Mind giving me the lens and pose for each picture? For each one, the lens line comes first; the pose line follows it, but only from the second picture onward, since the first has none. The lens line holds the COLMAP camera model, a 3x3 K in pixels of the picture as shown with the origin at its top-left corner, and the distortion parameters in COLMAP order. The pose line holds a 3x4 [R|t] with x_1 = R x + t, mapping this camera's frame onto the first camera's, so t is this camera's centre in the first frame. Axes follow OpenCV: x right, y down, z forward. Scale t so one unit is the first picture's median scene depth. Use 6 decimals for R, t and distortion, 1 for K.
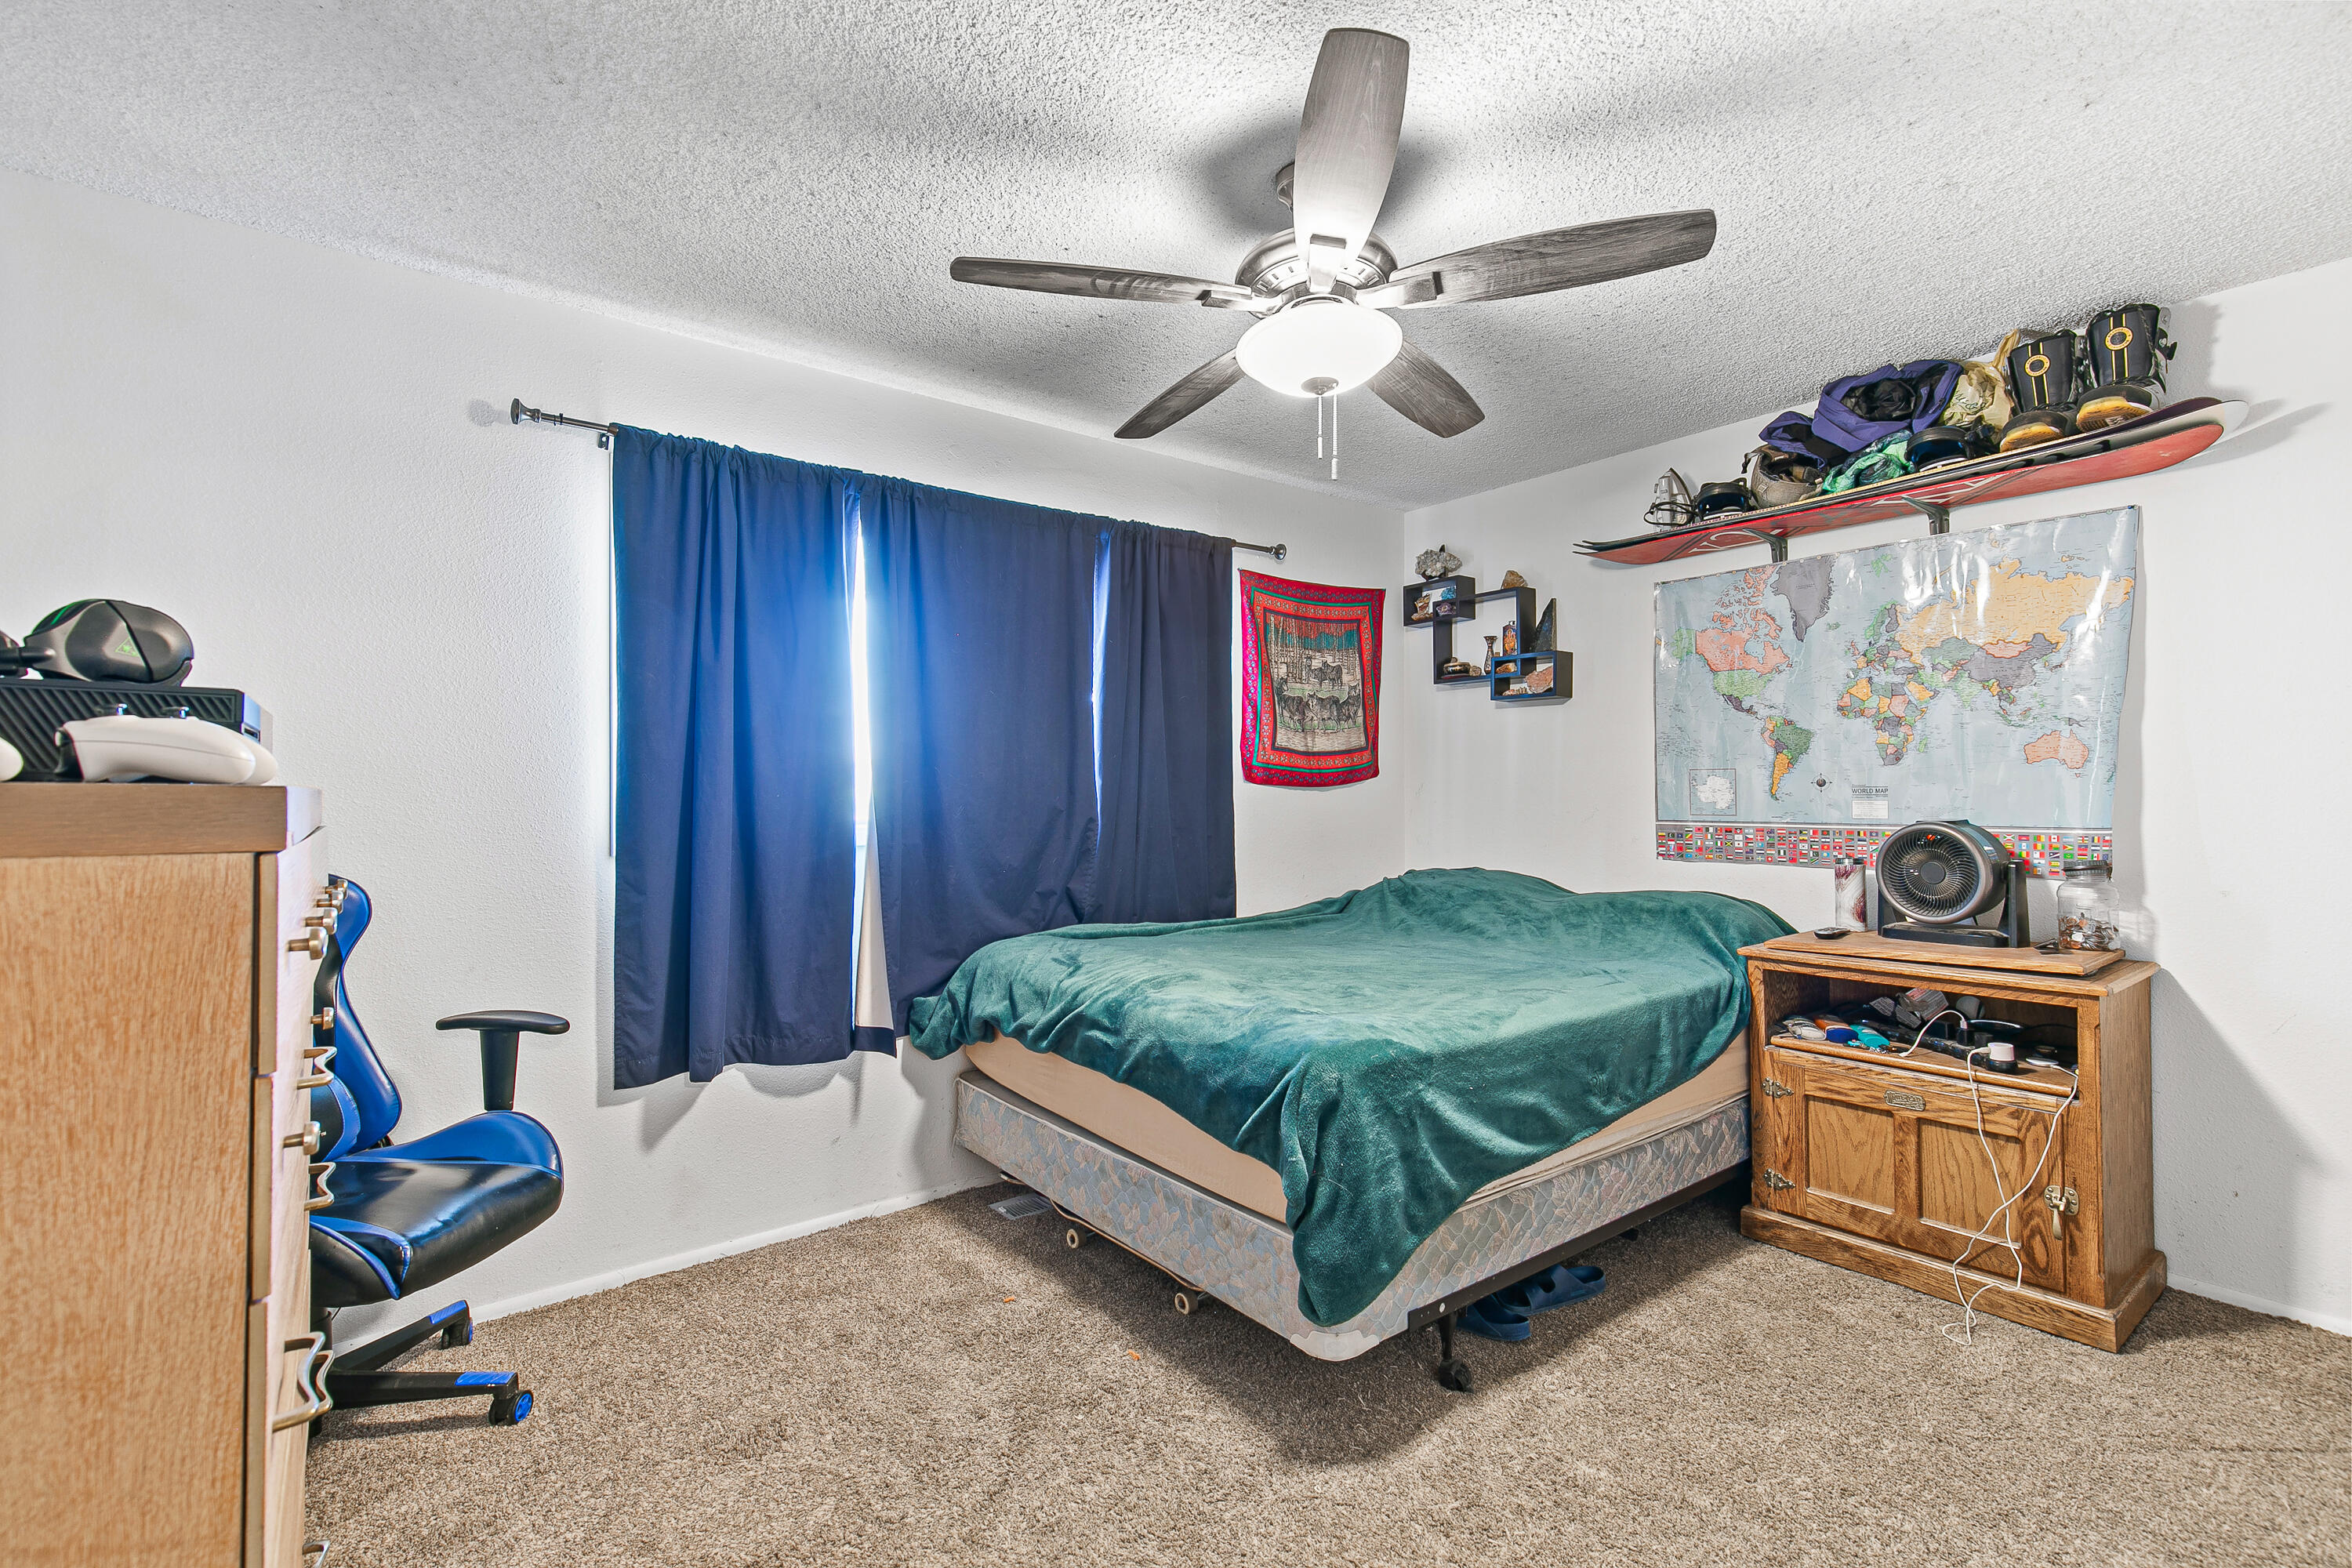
lens RADIAL K [[1082.8, 0, 1205.8], [0, 1082.8, 786.2], [0, 0, 1]] dist [0.015361, -0.000102]
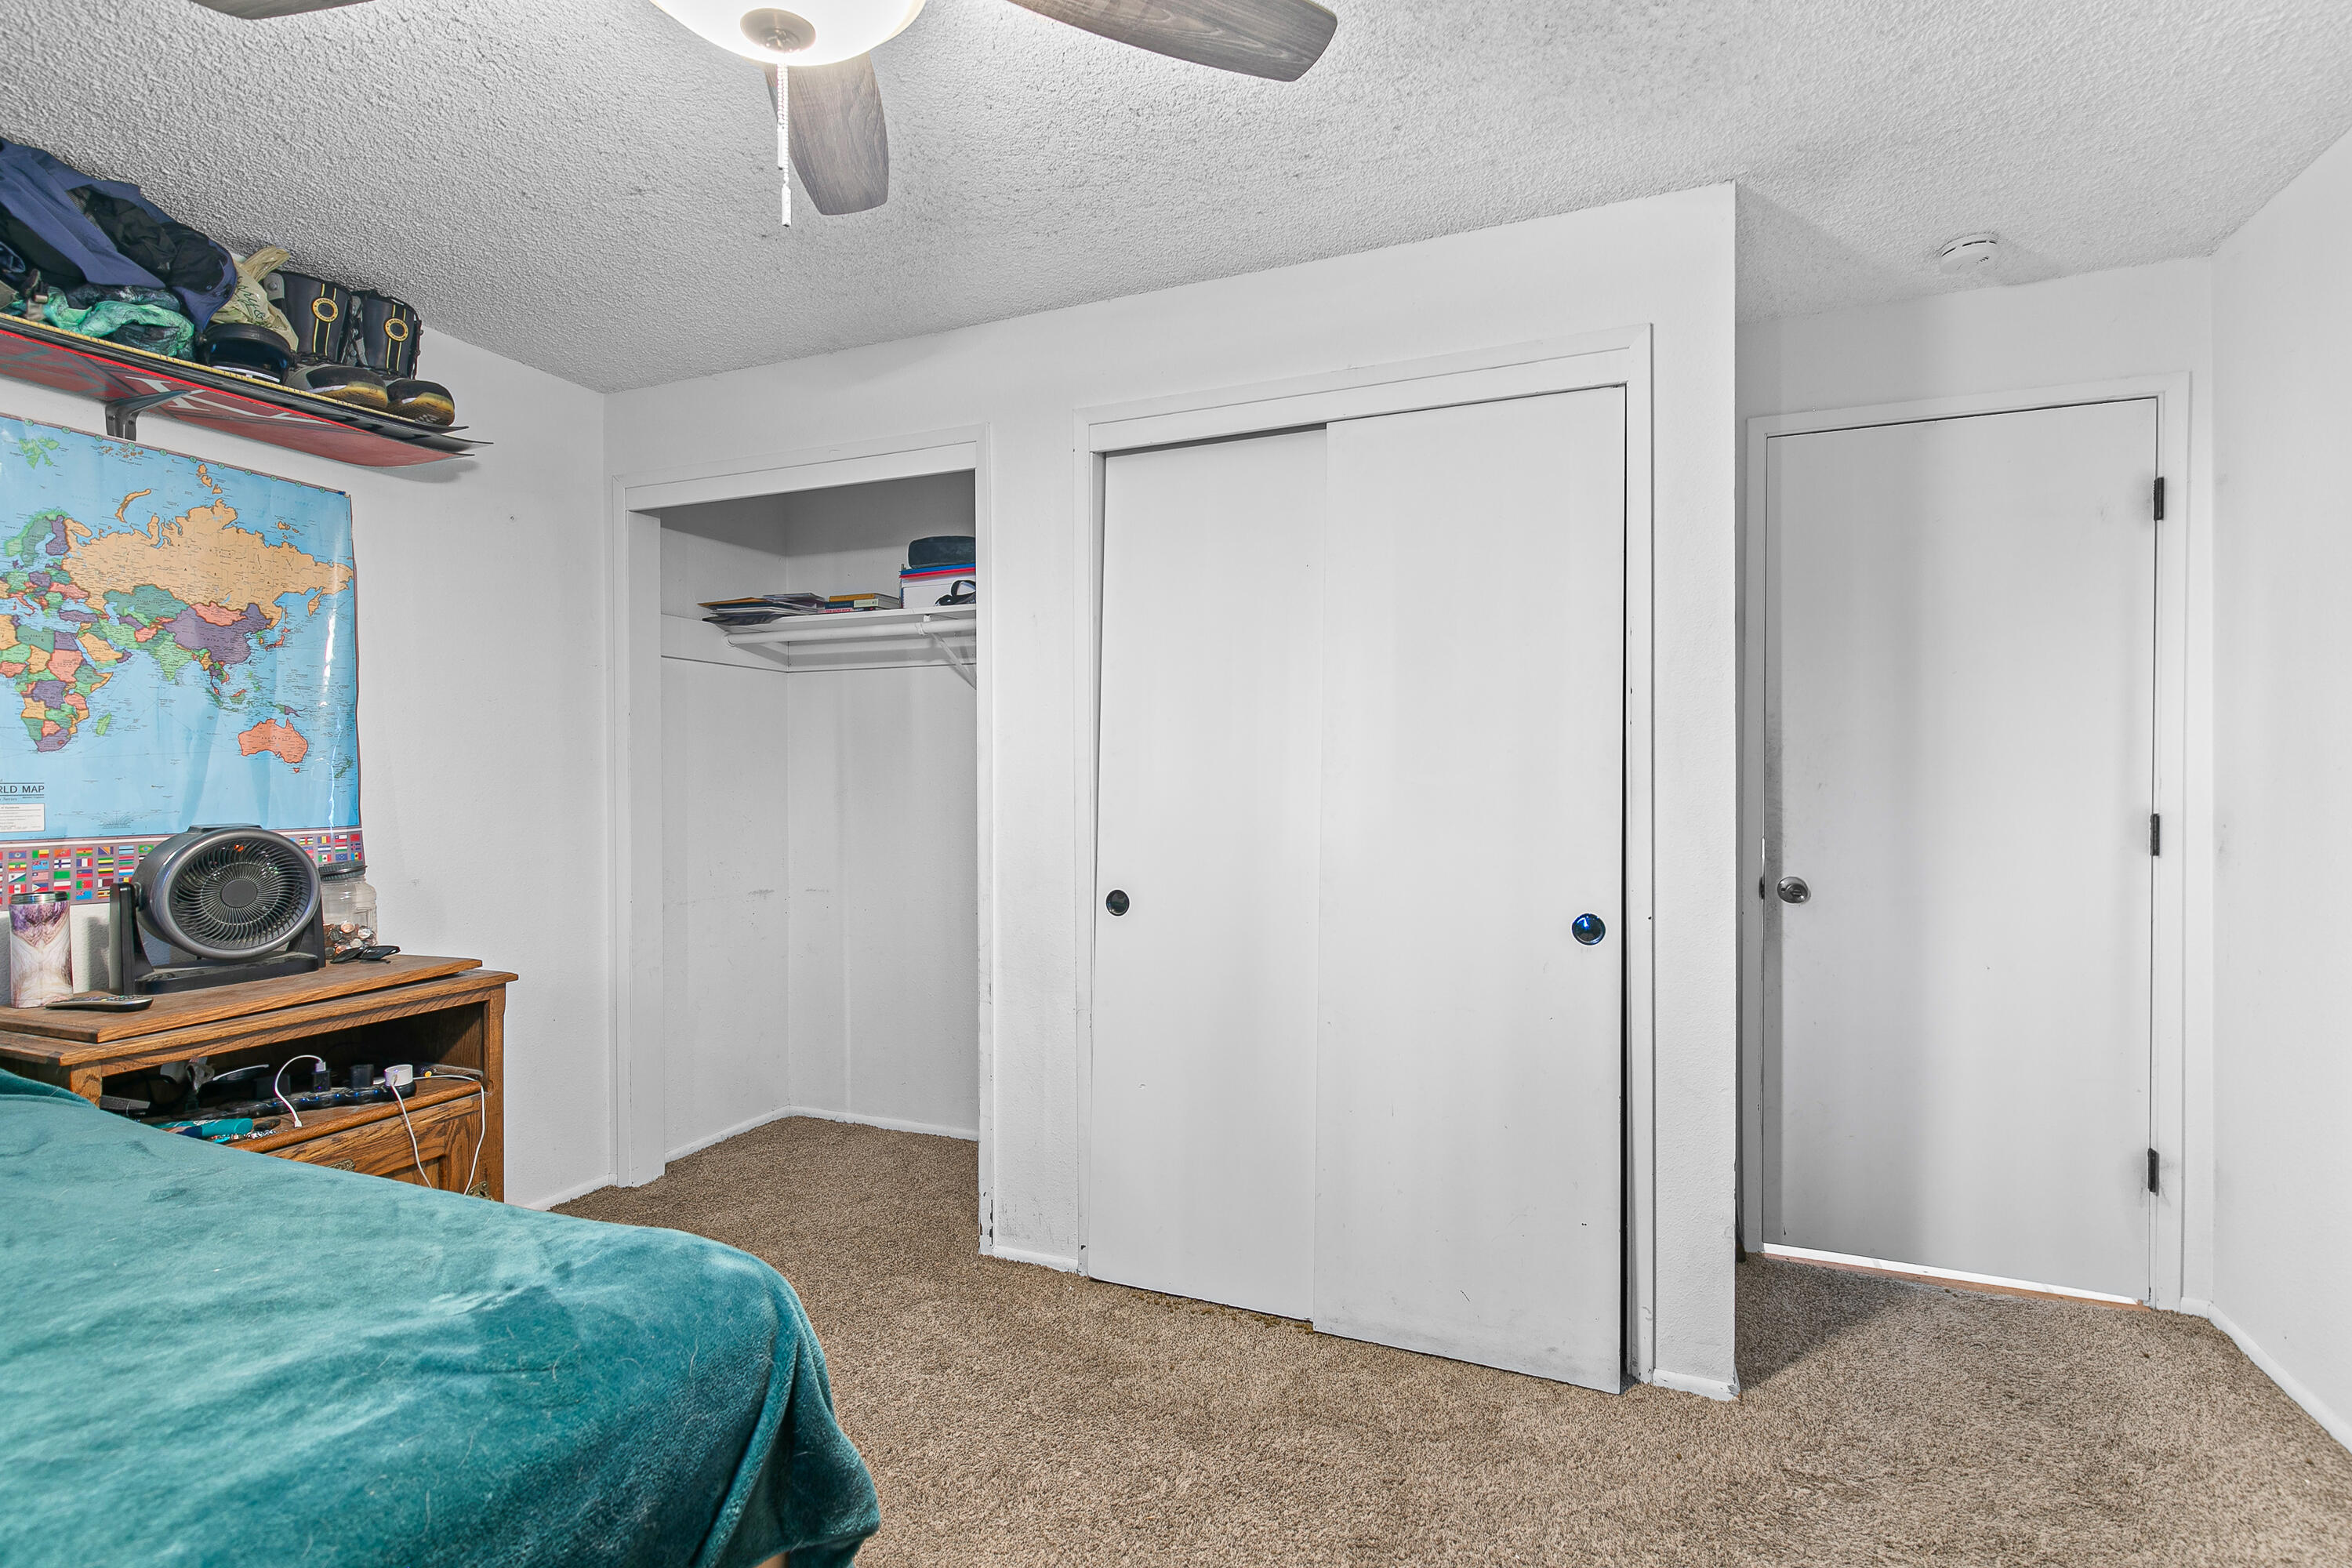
lens RADIAL K [[1097.3, 0, 1174.1], [0, 1097.3, 788.5], [0, 0, 1]] dist [-0.001110, -0.000240]
pose [[-0.485093, 0.002090, 0.874460, -0.326752], [0.003786, 0.999993, -0.000290, 0.007265], [-0.874454, 0.003170, -0.485098, 0.768003]]
